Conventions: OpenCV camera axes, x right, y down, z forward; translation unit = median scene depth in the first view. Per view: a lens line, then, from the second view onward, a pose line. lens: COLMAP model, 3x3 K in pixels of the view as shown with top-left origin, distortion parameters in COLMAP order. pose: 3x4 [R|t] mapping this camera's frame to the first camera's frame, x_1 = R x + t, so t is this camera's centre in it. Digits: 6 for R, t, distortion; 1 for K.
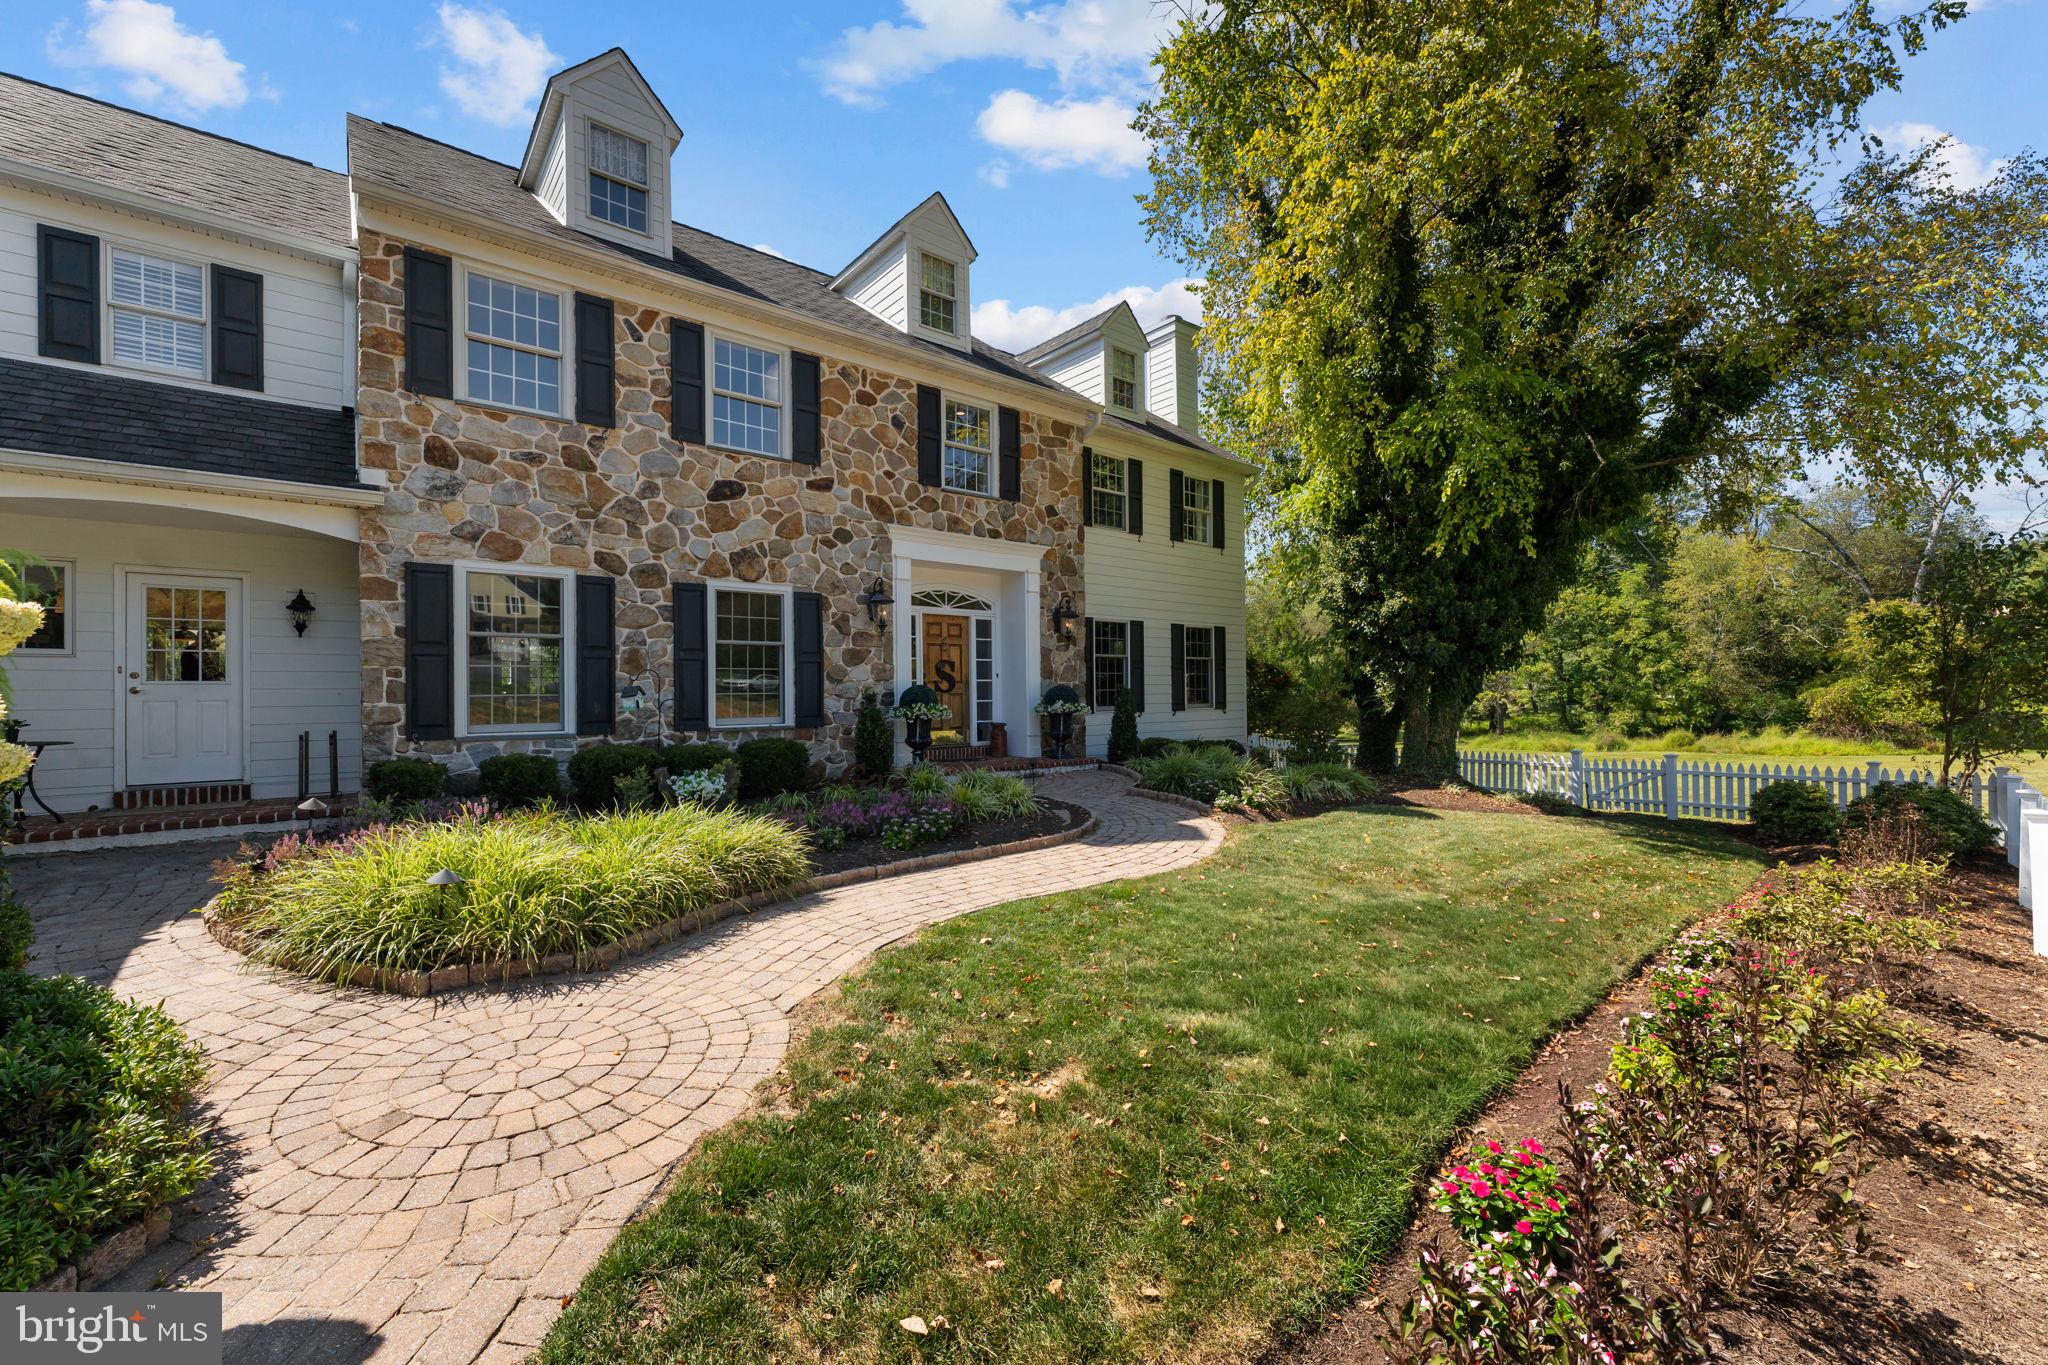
lens RADIAL K [[827.8, 0, 1015.5], [0, 827.8, 683.6], [0, 0, 1]] dist [-0.002095, -0.000073]
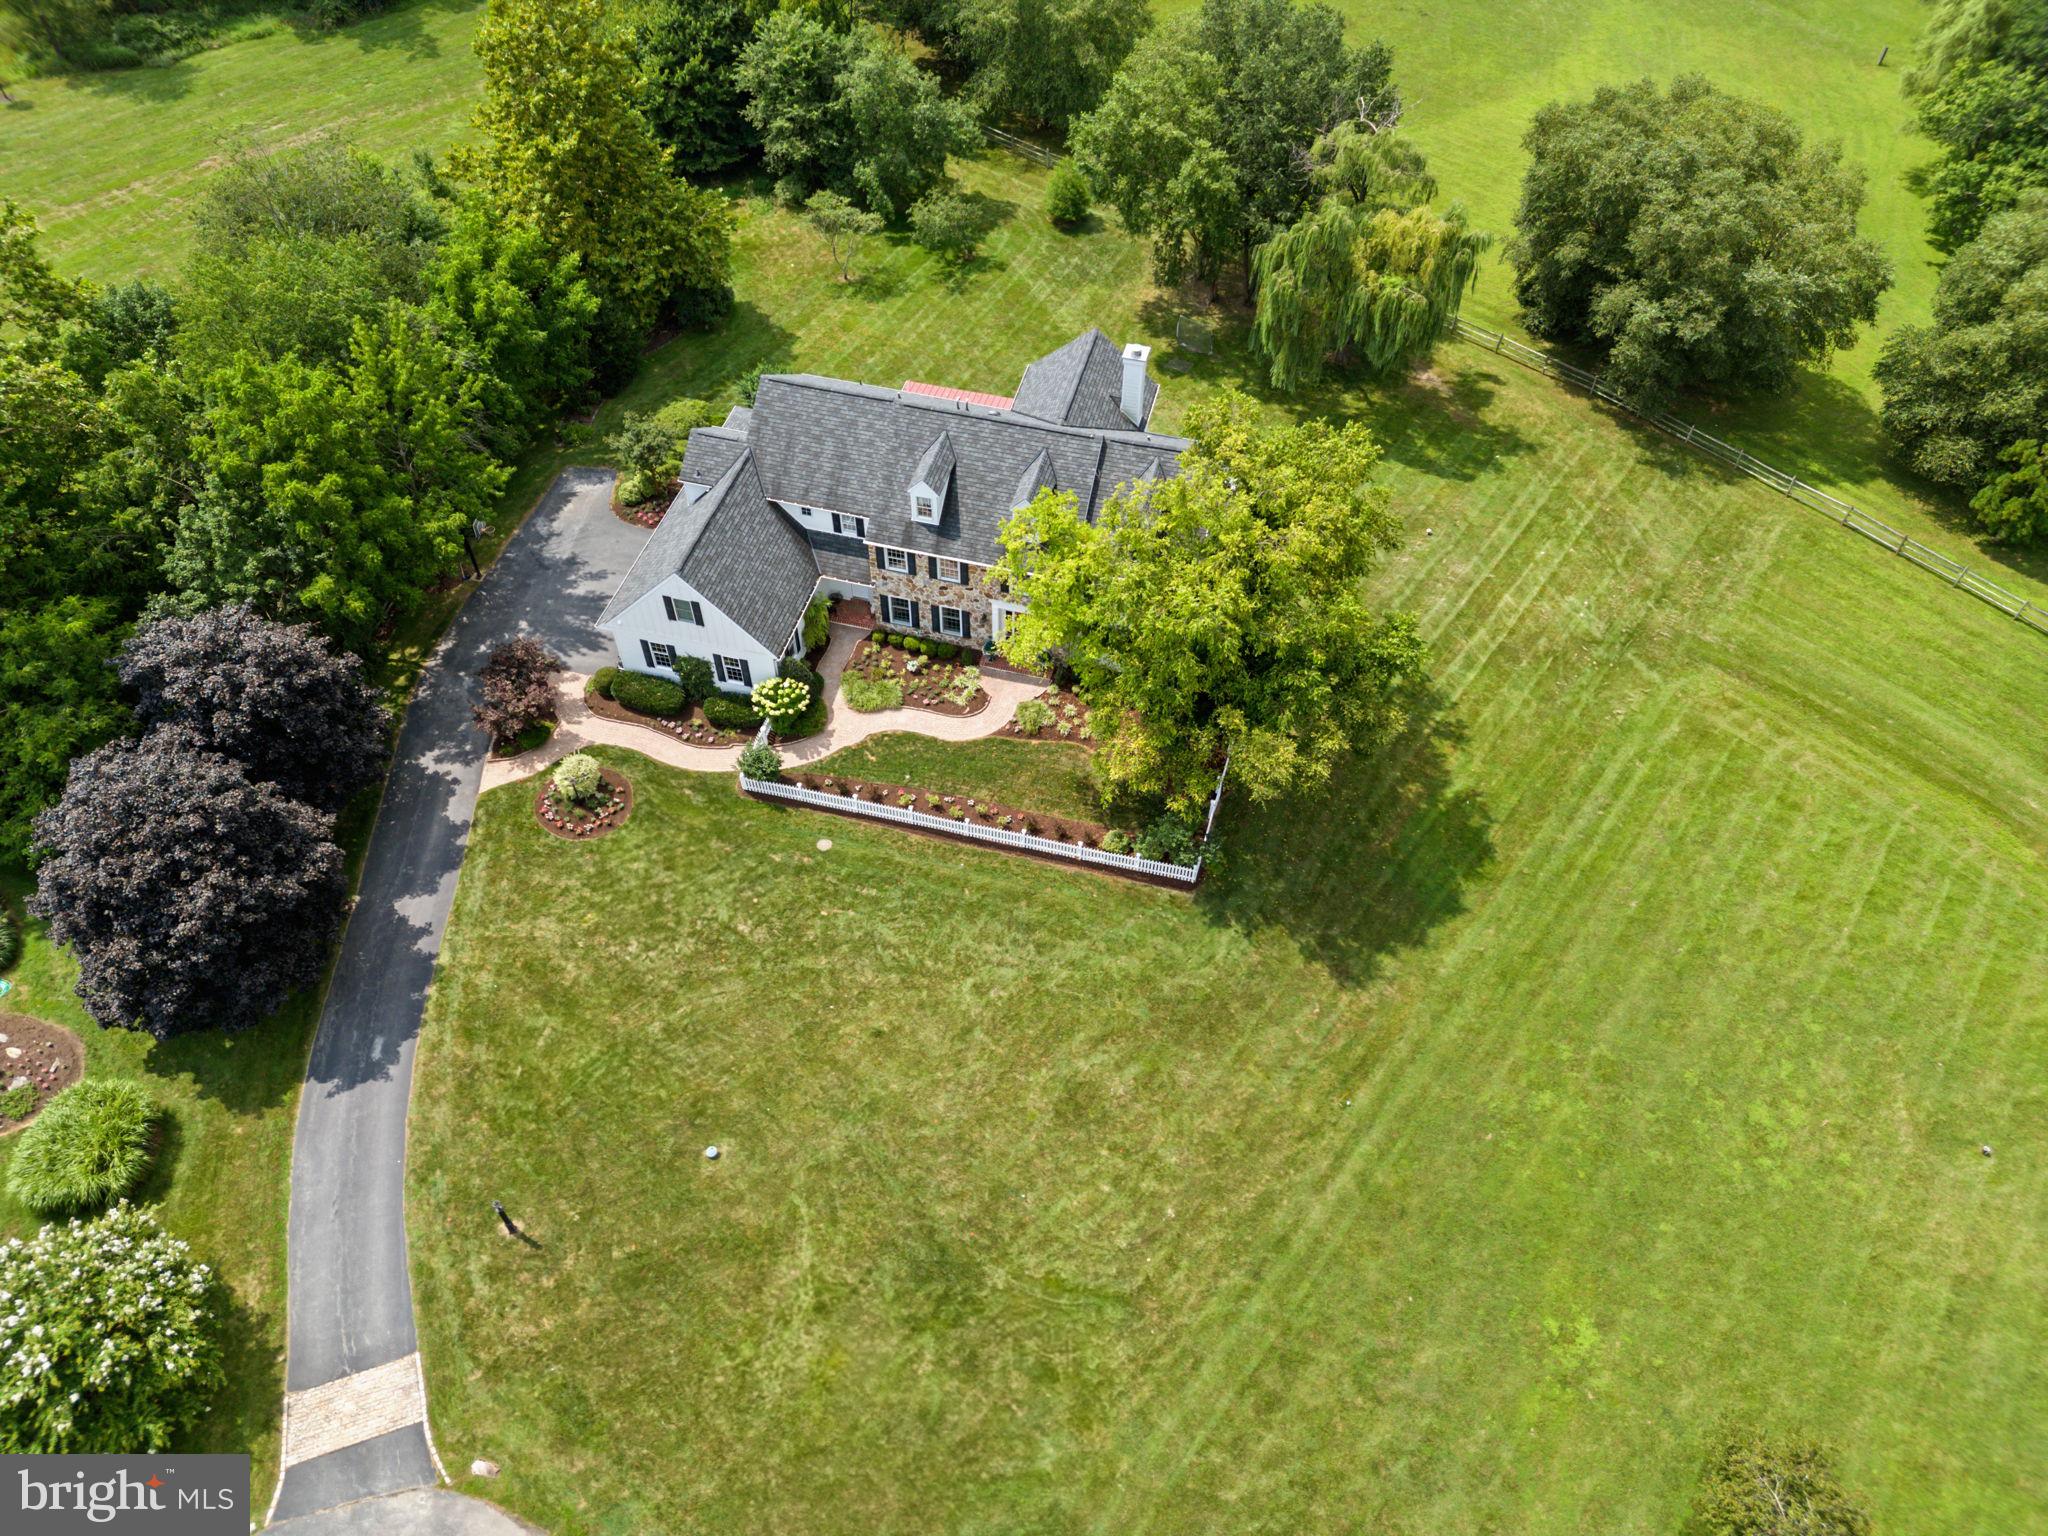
lens RADIAL K [[1442.6, 0, 1022.9], [0, 1442.6, 769.3], [0, 0, 1]] dist [0.001779, 0.000724]
pose [[0.592949, 0.622041, -0.511348, 3.889620], [-0.013376, 0.642546, 0.766130, -4.930110], [0.805129, -0.447437, 0.389318, -1.708604]]
